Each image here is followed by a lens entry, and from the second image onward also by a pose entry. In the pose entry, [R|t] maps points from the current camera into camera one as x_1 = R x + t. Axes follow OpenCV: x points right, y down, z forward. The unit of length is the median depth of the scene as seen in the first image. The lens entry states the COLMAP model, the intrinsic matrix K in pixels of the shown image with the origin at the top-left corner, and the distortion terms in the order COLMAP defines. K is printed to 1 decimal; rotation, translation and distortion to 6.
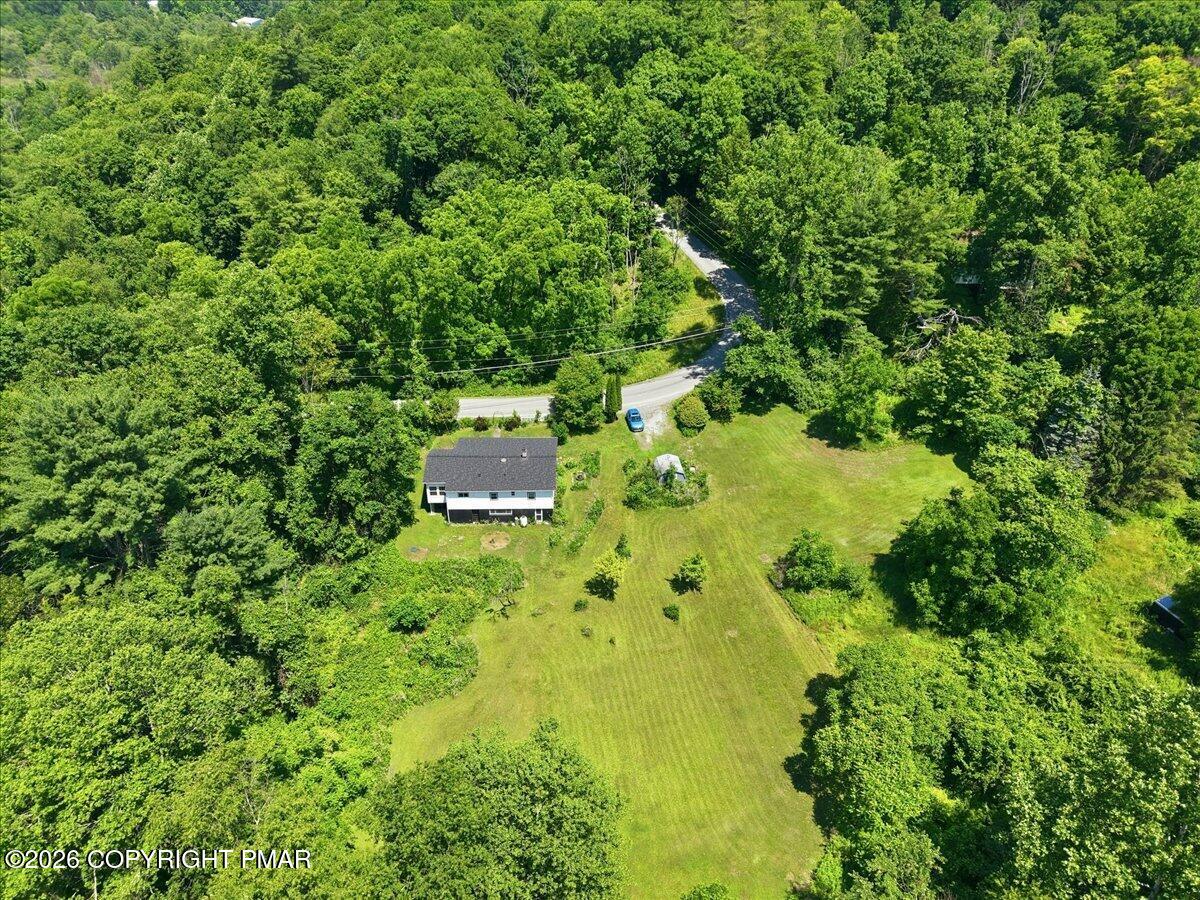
lens RADIAL K [[815.8, 0, 609.7], [0, 815.8, 444.7], [0, 0, 1]] dist [0.018972, -0.018294]
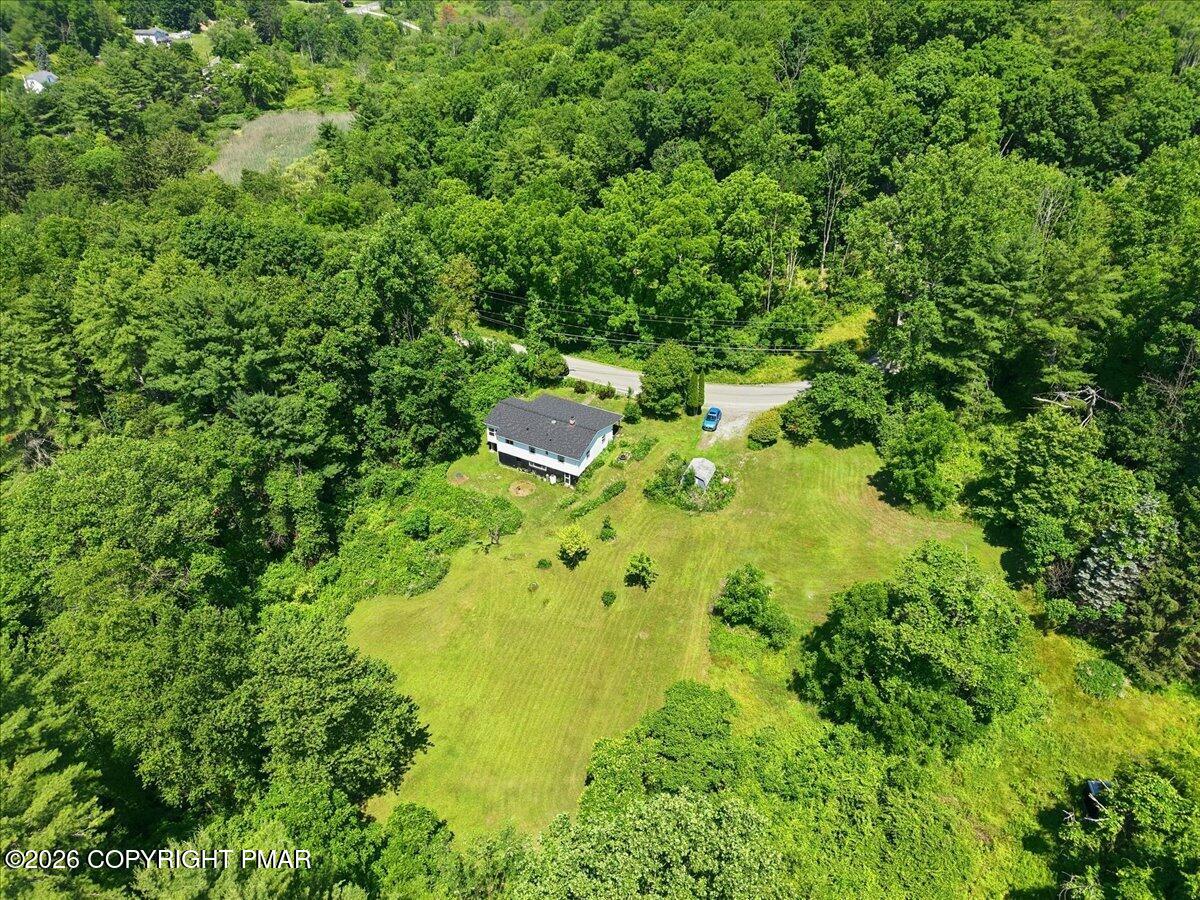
lens RADIAL K [[815.8, 0, 598.3], [0, 815.8, 449.8], [0, 0, 1]] dist [0.018972, -0.018294]
pose [[0.869668, 0.270839, -0.412704, 0.343346], [-0.247736, 0.962600, 0.109670, -0.071309], [0.426972, 0.006865, 0.904239, 0.025022]]
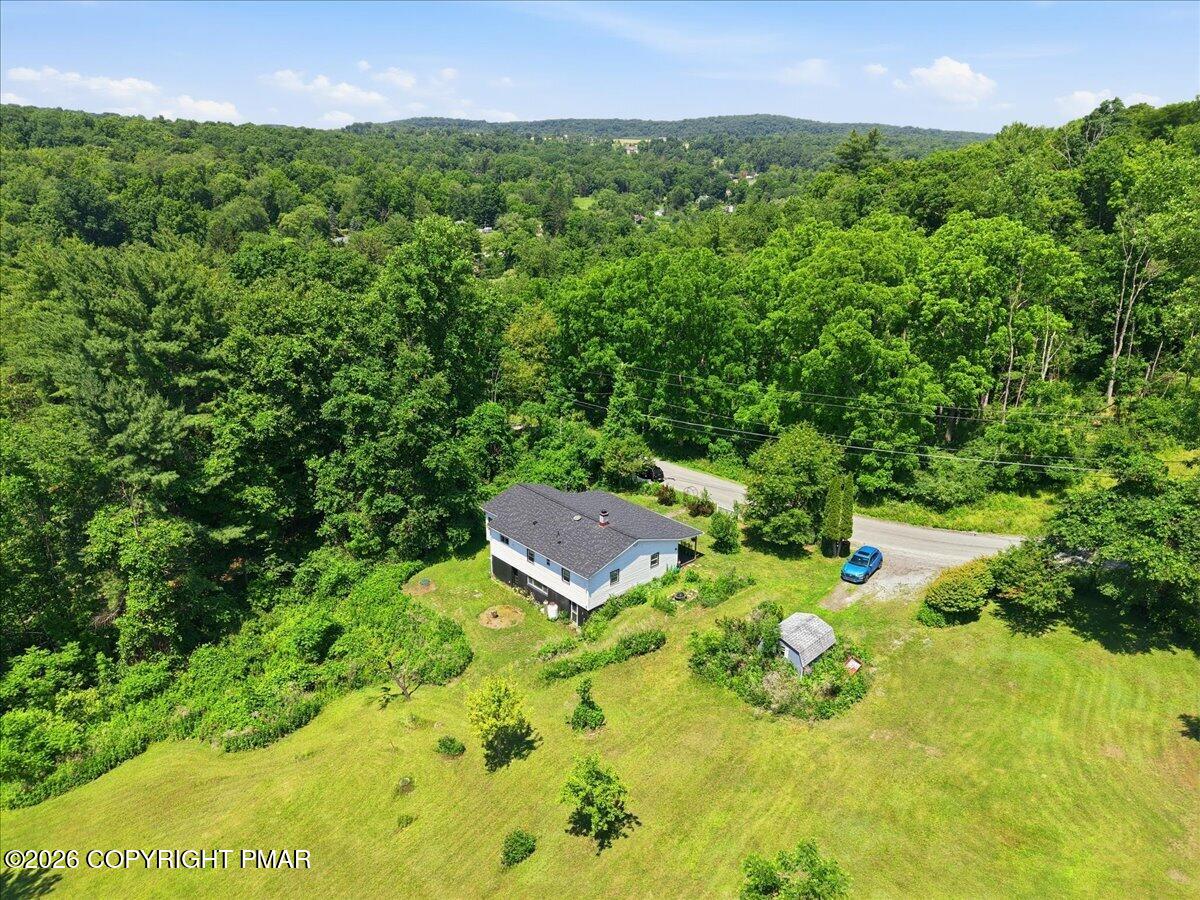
lens RADIAL K [[815.8, 0, 595.4], [0, 815.8, 430.8], [0, 0, 1]] dist [0.018972, -0.018294]
pose [[0.646339, 0.222493, -0.729893, 0.313805], [-0.382216, 0.922294, -0.057320, -0.012774], [0.660422, 0.316025, 0.681154, 0.468473]]
